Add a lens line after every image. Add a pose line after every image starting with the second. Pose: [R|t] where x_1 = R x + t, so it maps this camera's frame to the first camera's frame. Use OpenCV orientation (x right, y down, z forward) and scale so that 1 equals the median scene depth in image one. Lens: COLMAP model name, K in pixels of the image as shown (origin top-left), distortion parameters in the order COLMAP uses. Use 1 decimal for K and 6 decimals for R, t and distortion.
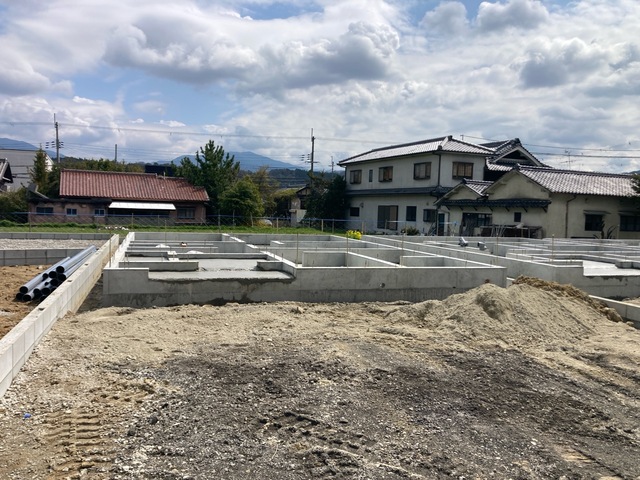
lens RADIAL K [[512.1, 0, 311.8], [0, 512.1, 241.2], [0, 0, 1]] dist [0.006806, -0.000469]
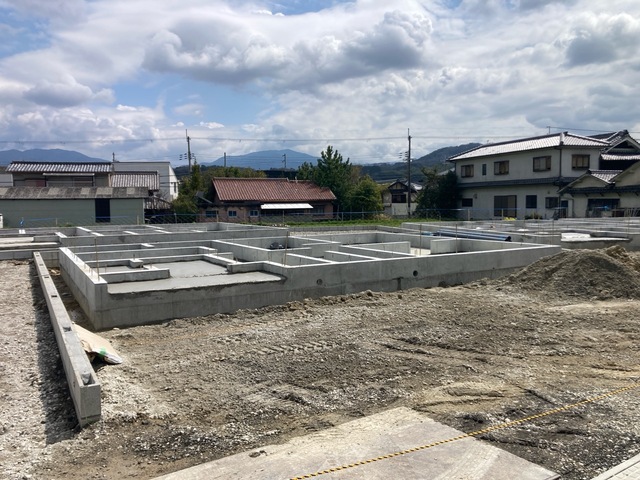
lens RADIAL K [[516.4, 0, 312.5], [0, 516.4, 243.0], [0, 0, 1]] dist [0.006120, 0.005812]
pose [[0.995963, -0.040017, -0.080346, -0.194574], [0.040951, 0.999111, 0.010011, 0.005961], [0.079874, -0.013261, 0.996717, -0.177542]]
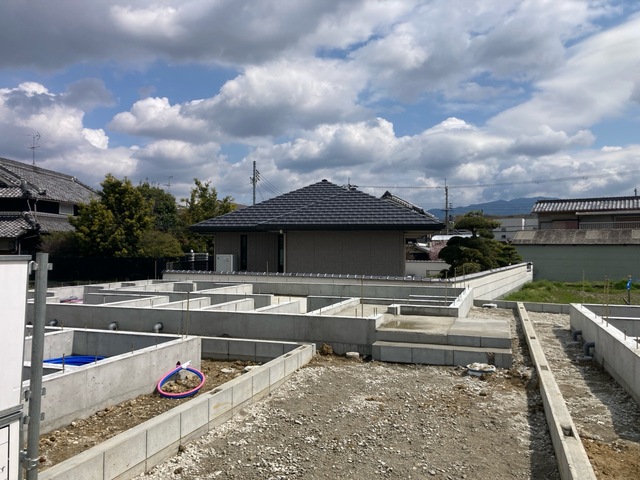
lens RADIAL K [[508.7, 0, 305.0], [0, 508.7, 236.7], [0, 0, 1]] dist [0.011517, -0.000977]
pose [[0.576277, -0.057023, -0.815263, -0.419852], [-0.033000, 0.995126, -0.092929, -0.018740], [0.816588, 0.080456, 0.571586, 0.013474]]
